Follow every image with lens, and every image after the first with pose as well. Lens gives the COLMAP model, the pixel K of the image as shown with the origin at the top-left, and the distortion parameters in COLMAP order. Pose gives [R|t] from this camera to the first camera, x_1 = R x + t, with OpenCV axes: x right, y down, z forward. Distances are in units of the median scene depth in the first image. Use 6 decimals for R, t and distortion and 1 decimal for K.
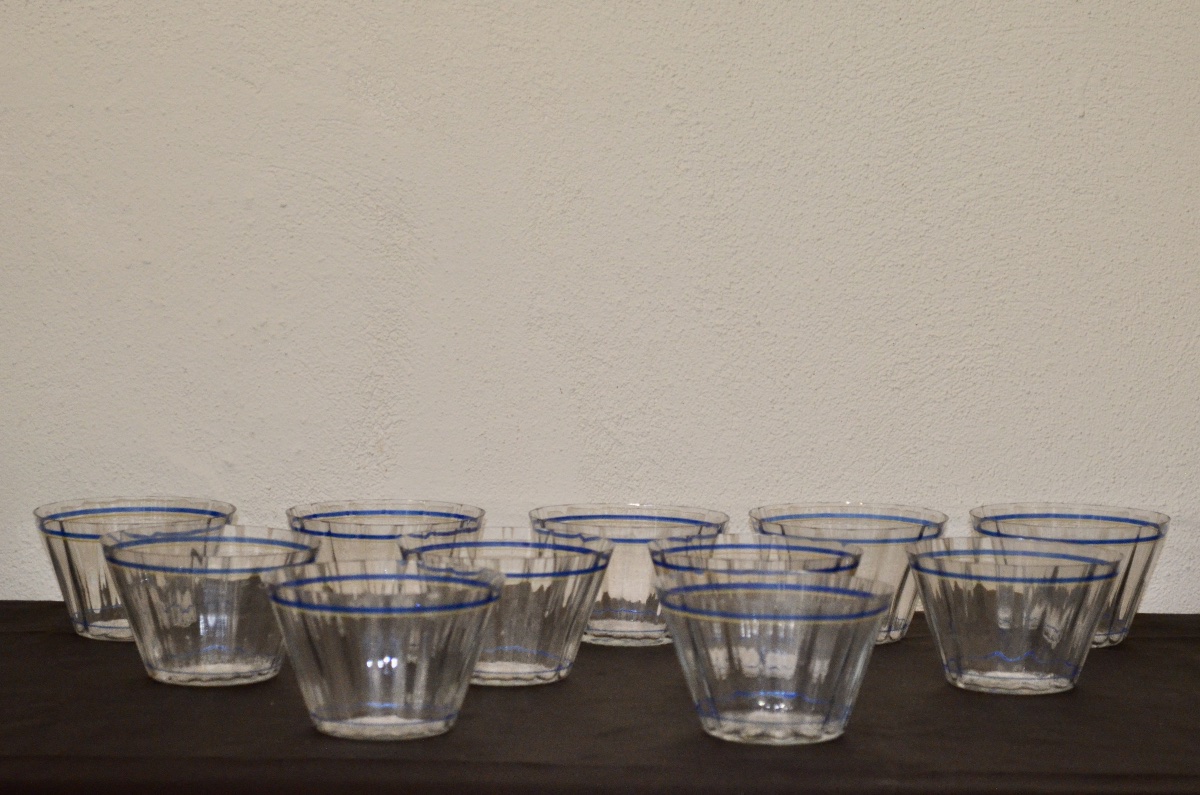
lens RADIAL K [[2885.6, 0, 600.0], [0, 2885.6, 397.5], [0, 0, 1]] dist [0.071273, -0.012305]
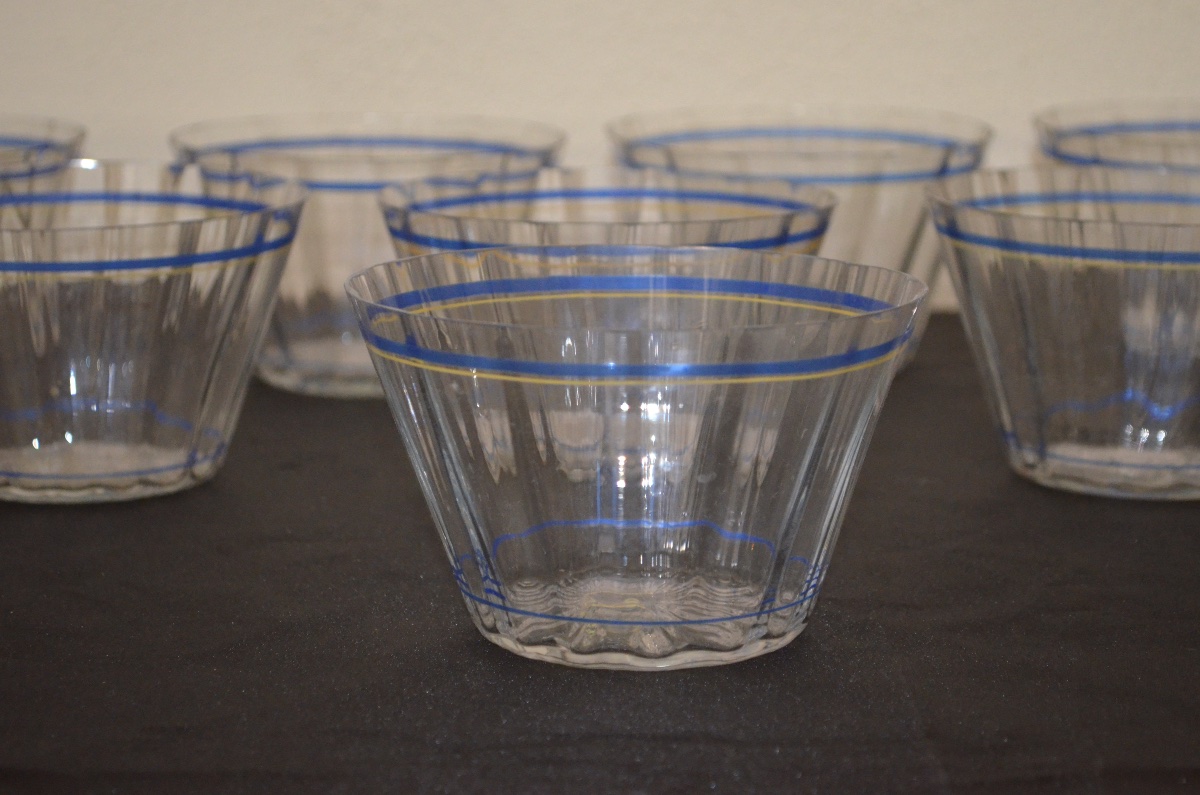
lens RADIAL K [[2885.6, 0, 600.0], [0, 2885.6, 397.5], [0, 0, 1]] dist [0.071273, -0.012305]
pose [[0.999501, -0.018528, 0.025591, 0.037189], [0.015331, 0.992668, 0.119892, 0.026290], [-0.027625, -0.119440, 0.992457, 0.493871]]
